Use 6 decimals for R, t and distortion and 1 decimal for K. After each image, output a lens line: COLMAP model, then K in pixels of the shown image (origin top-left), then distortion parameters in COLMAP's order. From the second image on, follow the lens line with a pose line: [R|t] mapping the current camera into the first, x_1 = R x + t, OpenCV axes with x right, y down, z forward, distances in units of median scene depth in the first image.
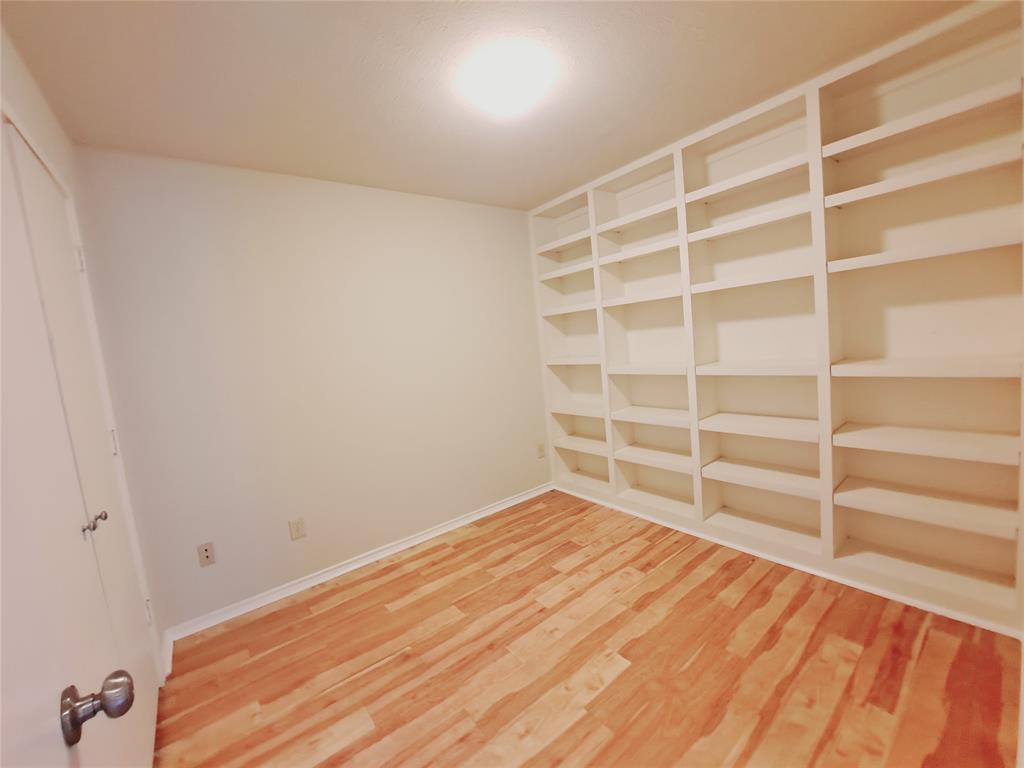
lens RADIAL K [[409.7, 0, 506.1], [0, 409.7, 384.7], [0, 0, 1]] dist [-0.024156, 0.001943]
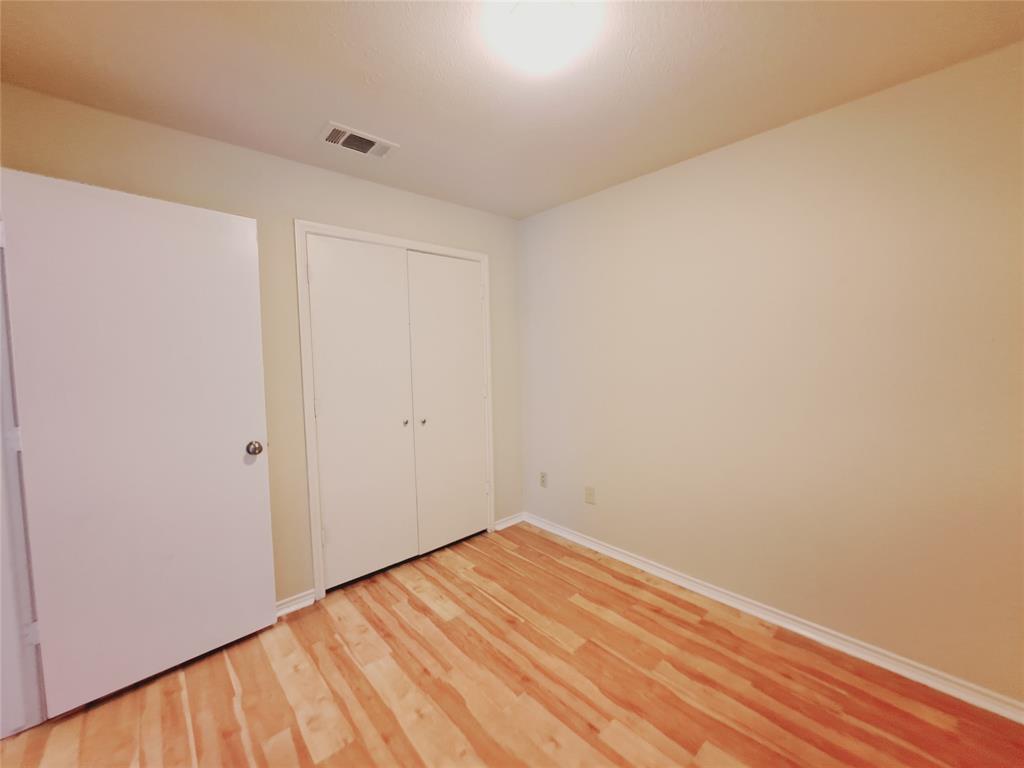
lens RADIAL K [[409.7, 0, 506.5], [0, 409.7, 379.0], [0, 0, 1]] dist [-0.024156, 0.001943]
pose [[0.075513, 0.160697, -0.984111, 0.682284], [-0.102061, 0.982991, 0.152683, -0.161640], [0.991908, 0.088910, 0.090630, 0.709521]]
